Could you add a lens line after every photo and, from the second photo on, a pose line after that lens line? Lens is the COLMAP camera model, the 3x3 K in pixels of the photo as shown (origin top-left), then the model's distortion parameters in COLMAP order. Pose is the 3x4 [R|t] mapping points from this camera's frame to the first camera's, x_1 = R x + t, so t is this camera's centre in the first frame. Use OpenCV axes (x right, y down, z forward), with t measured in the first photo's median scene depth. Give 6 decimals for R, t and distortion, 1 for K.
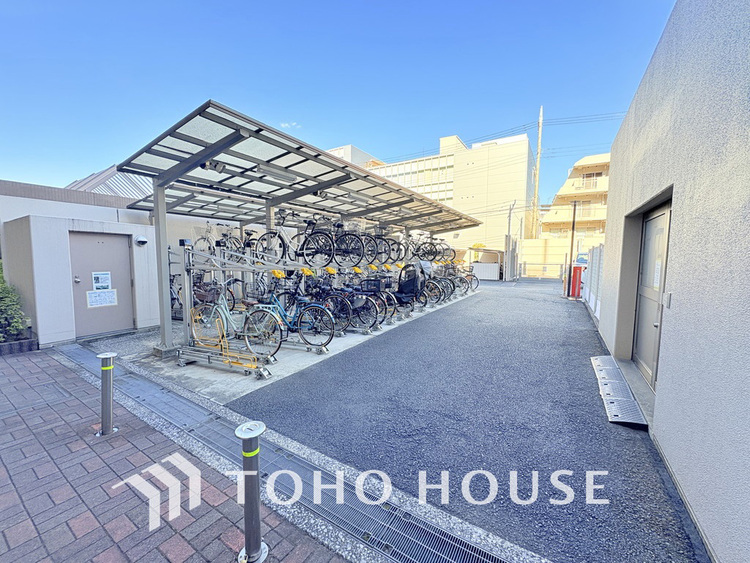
lens RADIAL K [[301.5, 0, 375.0], [0, 301.5, 281.5], [0, 0, 1]] dist [-0.000800, -0.000084]
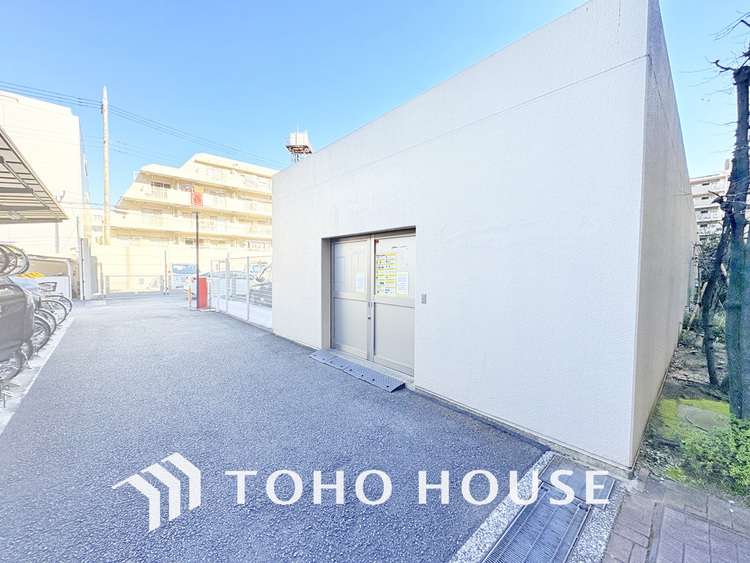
lens RADIAL K [[297.8, 0, 375.0], [0, 297.8, 281.5], [0, 0, 1]] dist [0.014042, -0.000001]
pose [[0.276283, -0.048015, 0.959876, -0.081615], [0.076652, 0.996670, 0.027793, -0.012713], [-0.958015, 0.065898, 0.279043, 0.101886]]
